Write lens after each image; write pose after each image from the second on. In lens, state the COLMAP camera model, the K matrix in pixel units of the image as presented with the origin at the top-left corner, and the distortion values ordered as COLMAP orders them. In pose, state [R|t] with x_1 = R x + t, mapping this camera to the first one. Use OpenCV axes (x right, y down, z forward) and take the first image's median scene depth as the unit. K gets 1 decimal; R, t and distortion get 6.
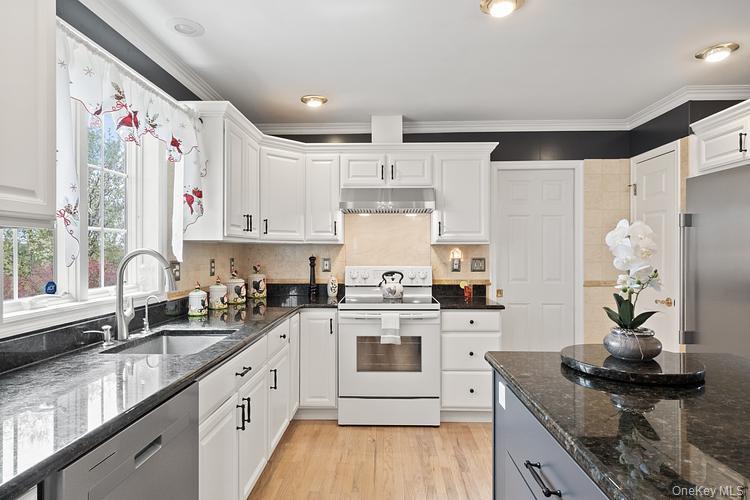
lens RADIAL K [[436.9, 0, 375.1], [0, 436.9, 252.1], [0, 0, 1]] dist [0.001645, 0.000116]
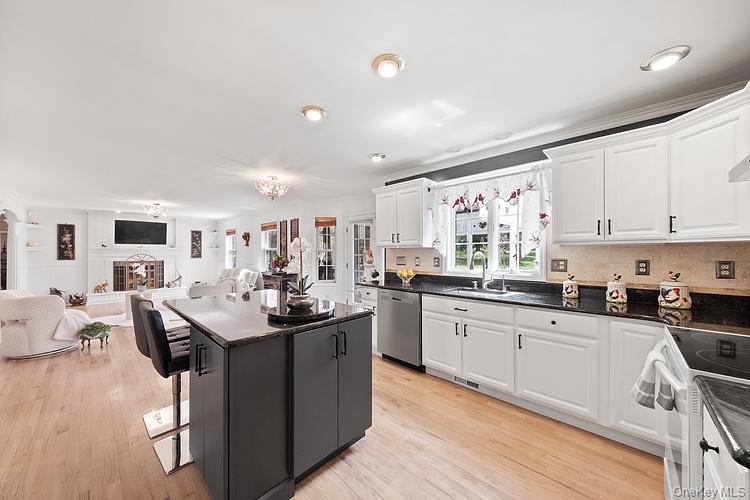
lens RADIAL K [[273.4, 0, 374.5], [0, 273.4, 250.5], [0, 0, 1]] dist [-0.000997, 0.000122]
pose [[-0.674464, -0.008096, -0.738263, 1.197554], [0.000262, 0.999937, -0.011205, -0.001685], [0.738307, -0.007751, -0.674420, 1.974968]]
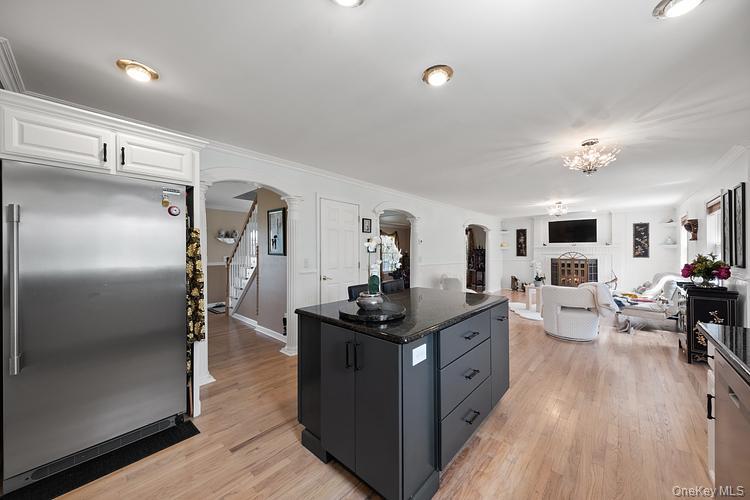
lens RADIAL K [[273.4, 0, 368.3], [0, 273.4, 250.4], [0, 0, 1]] dist [-0.000997, 0.000122]
pose [[-0.737481, -0.002380, 0.675364, 0.562386], [-0.004150, 0.999991, -0.001007, -0.002470], [-0.675355, -0.003545, -0.737484, 1.904777]]
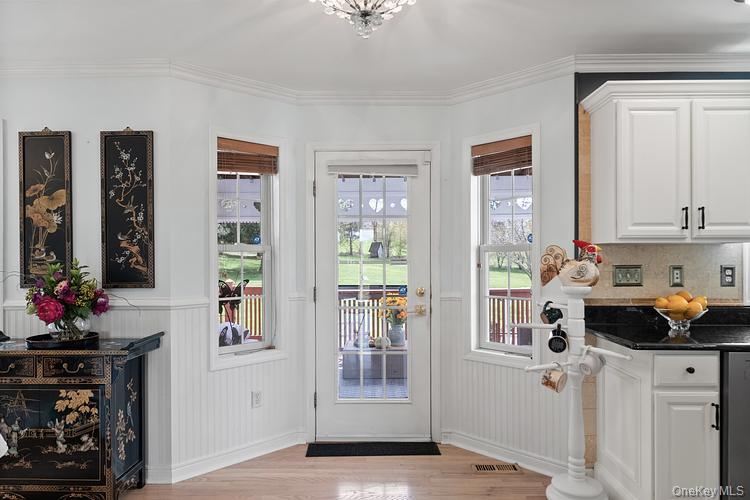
lens RADIAL K [[520.6, 0, 374.2], [0, 520.6, 255.1], [0, 0, 1]] dist [-0.001085, -0.000170]
pose [[0.008231, -0.004954, -0.999954, 1.153442], [0.006219, 0.999969, -0.004903, -0.004341], [0.999947, -0.006178, 0.008261, 0.869021]]
